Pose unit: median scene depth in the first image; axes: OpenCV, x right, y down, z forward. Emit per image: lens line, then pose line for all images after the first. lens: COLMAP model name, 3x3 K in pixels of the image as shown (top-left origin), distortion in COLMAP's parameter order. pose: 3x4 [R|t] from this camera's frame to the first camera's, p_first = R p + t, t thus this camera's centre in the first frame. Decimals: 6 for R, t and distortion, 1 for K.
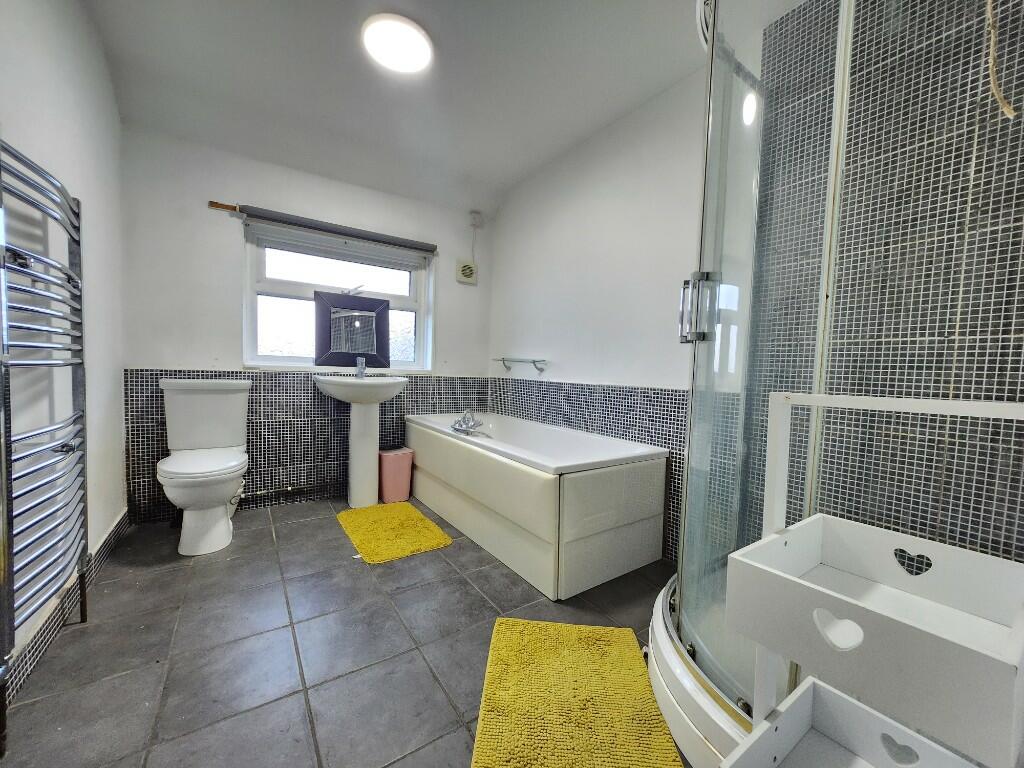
lens RADIAL K [[398.6, 0, 505.3], [0, 398.6, 391.9], [0, 0, 1]] dist [-0.008528, 0.002671]
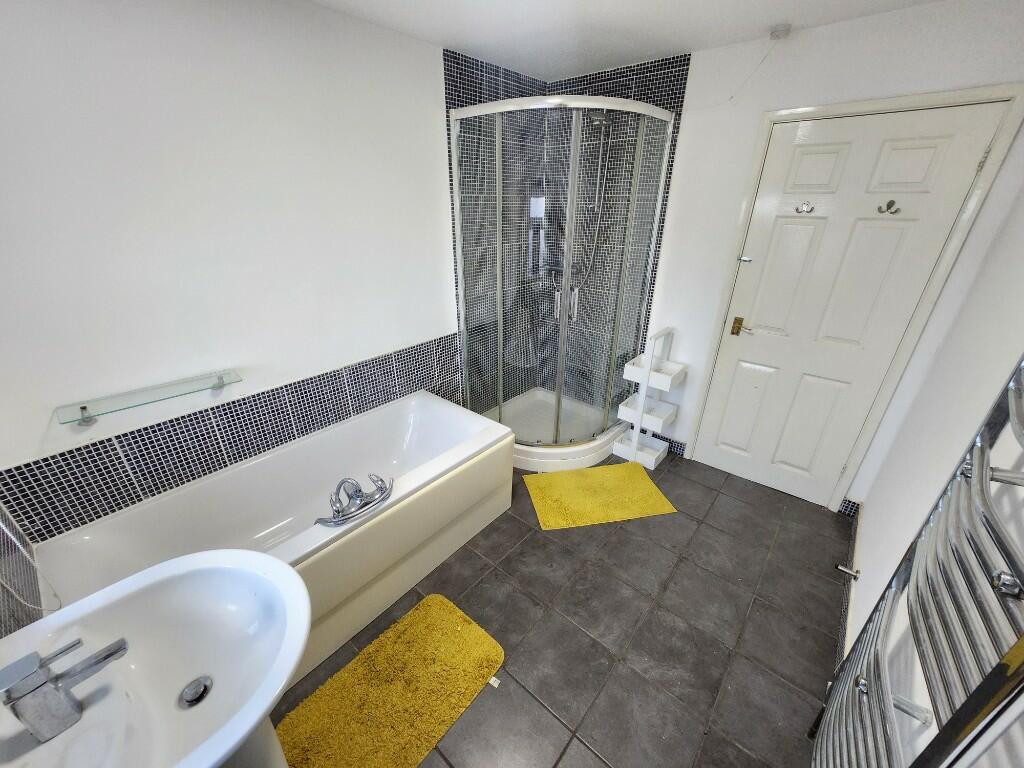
lens RADIAL K [[398.6, 0, 505.3], [0, 398.6, 391.9], [0, 0, 1]] dist [-0.008528, 0.002671]
pose [[-0.251023, -0.441805, 0.861275, -0.730769], [0.048579, 0.882894, 0.467053, -0.414498], [-0.966761, 0.159081, -0.200164, 0.950615]]
